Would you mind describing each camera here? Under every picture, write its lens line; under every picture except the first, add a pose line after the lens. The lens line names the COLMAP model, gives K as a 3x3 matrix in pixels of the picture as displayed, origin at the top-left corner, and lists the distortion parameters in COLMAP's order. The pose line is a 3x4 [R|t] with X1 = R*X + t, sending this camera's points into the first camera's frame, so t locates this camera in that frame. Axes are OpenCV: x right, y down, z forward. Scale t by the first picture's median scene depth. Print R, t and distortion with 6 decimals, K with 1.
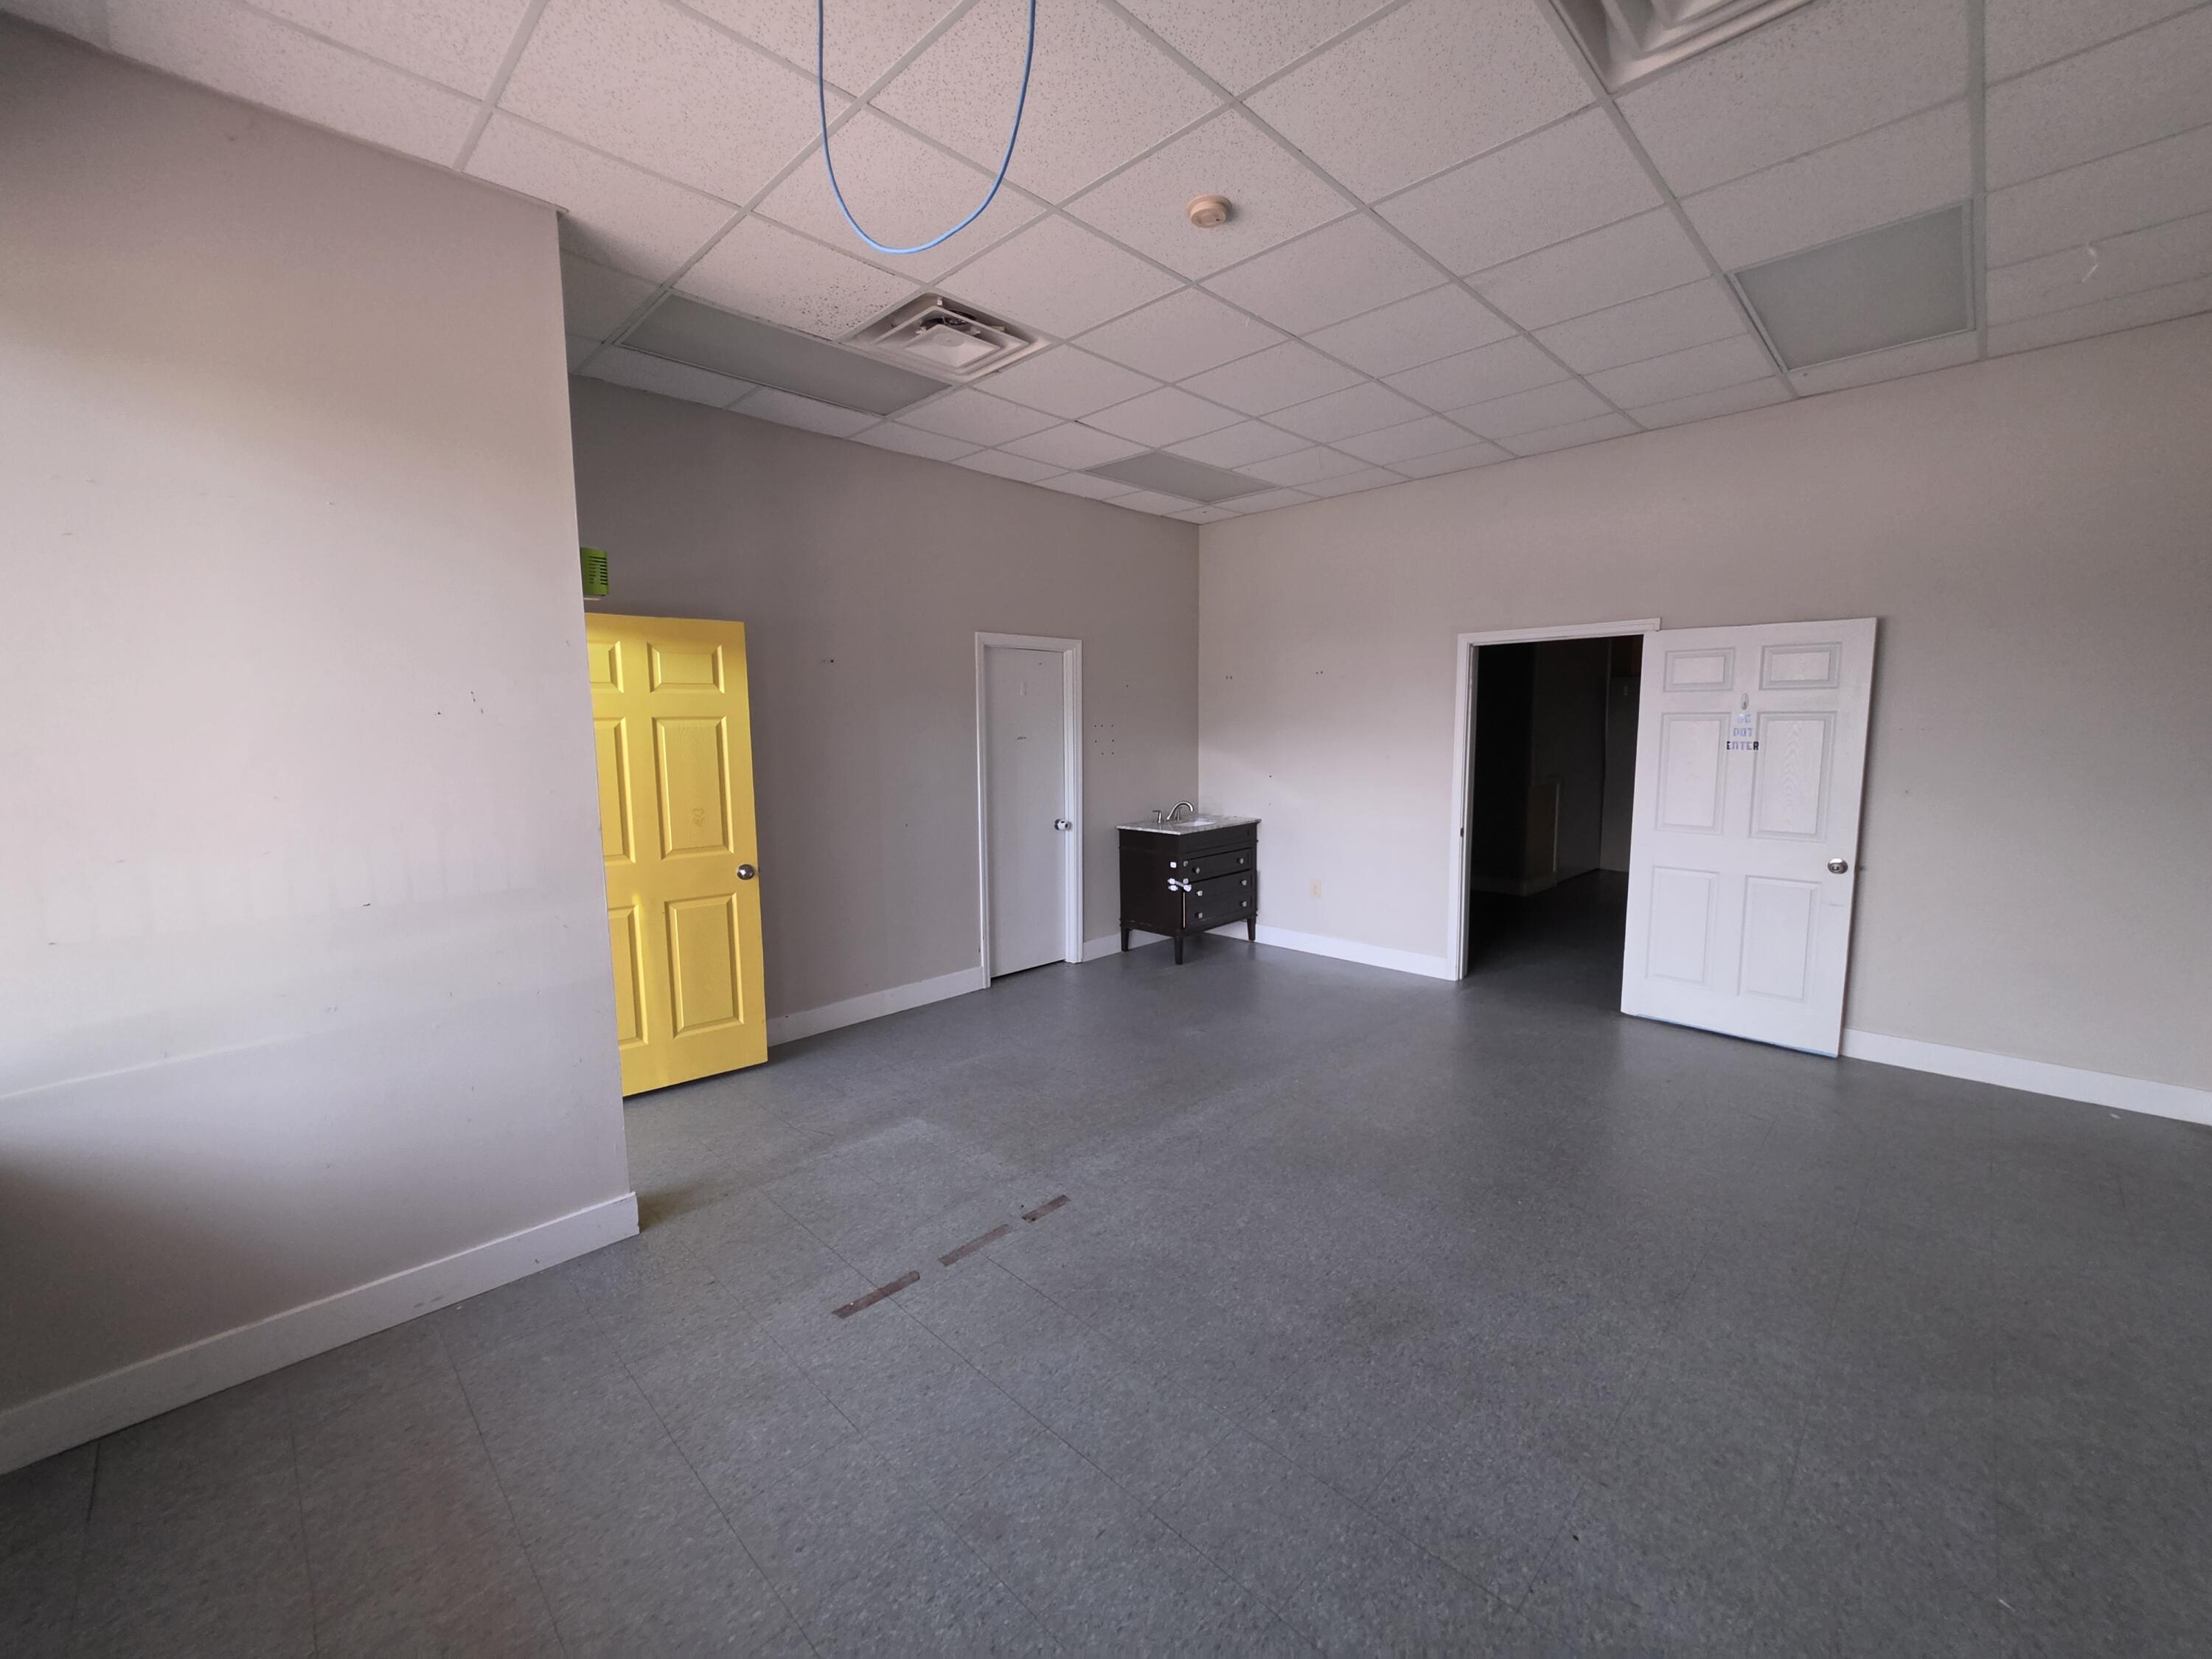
lens RADIAL K [[887.7, 0, 1094.5], [0, 887.7, 816.2], [0, 0, 1]] dist [-0.002539, 0.000801]
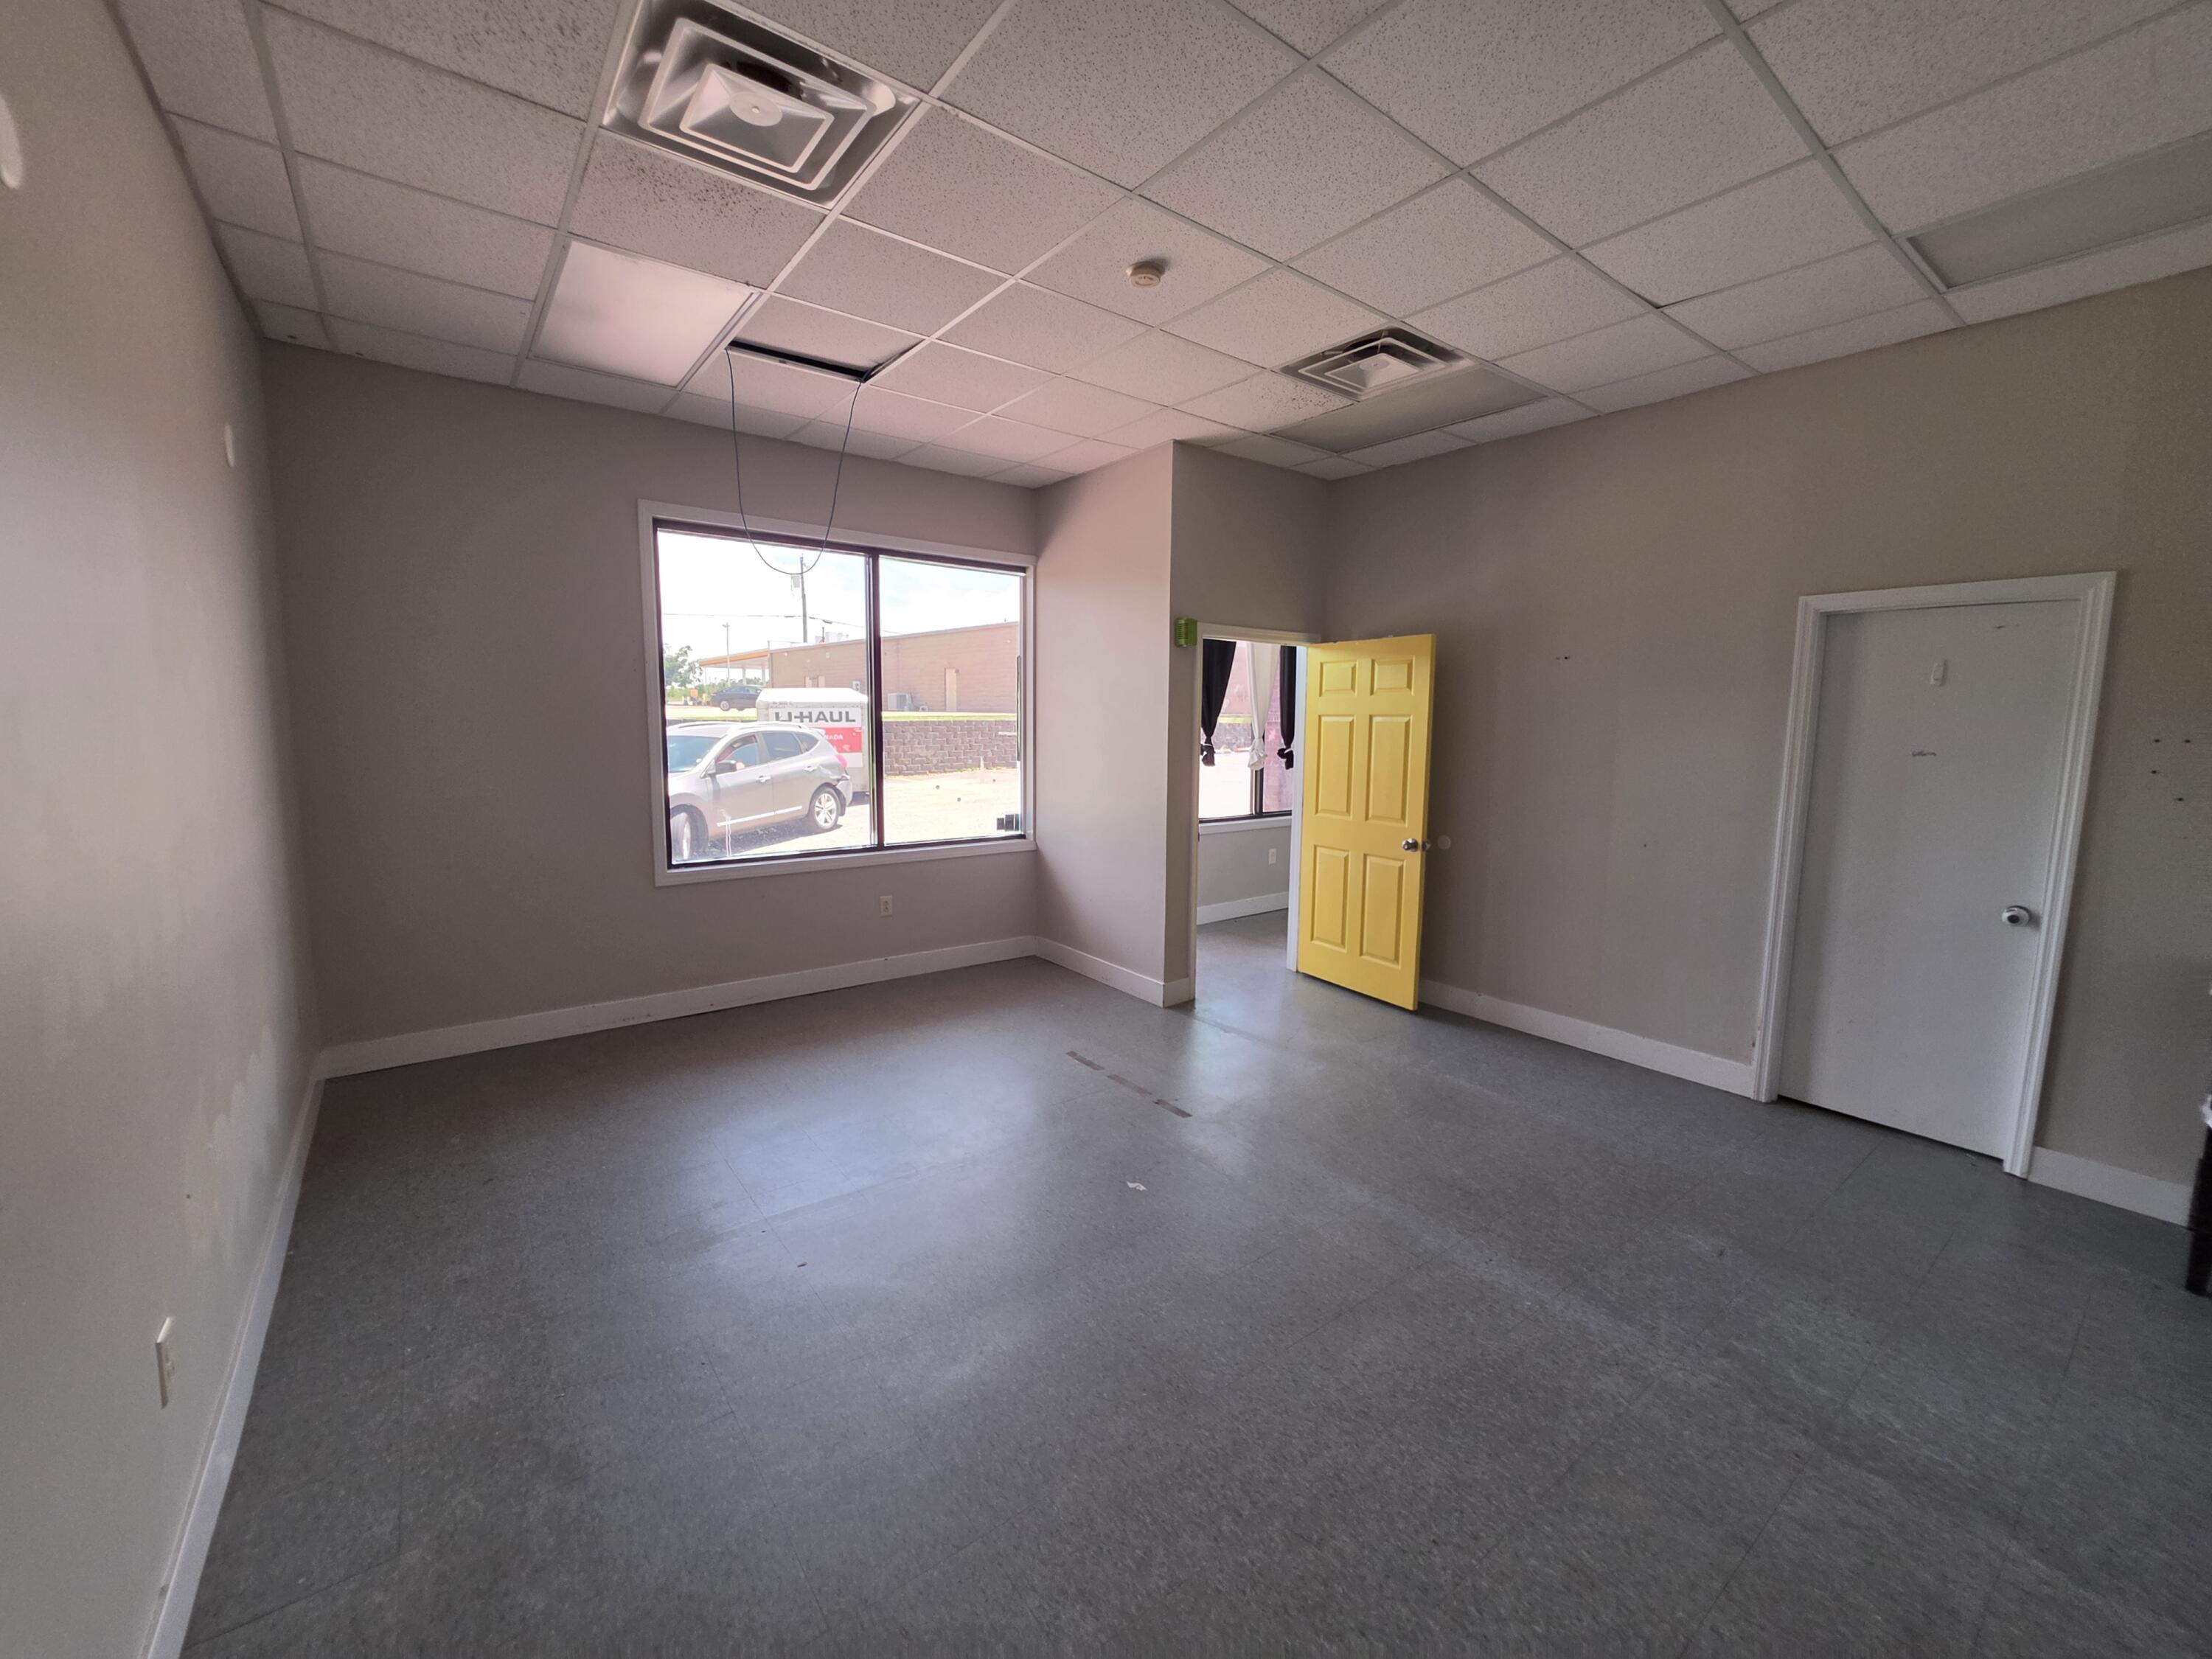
lens RADIAL K [[887.7, 0, 1094.5], [0, 887.7, 816.2], [0, 0, 1]] dist [-0.002539, 0.000801]
pose [[-0.136571, 0.123279, -0.982930, 0.846275], [-0.111873, 0.983960, 0.138953, -0.094448], [0.984293, 0.128940, -0.120589, 0.730339]]
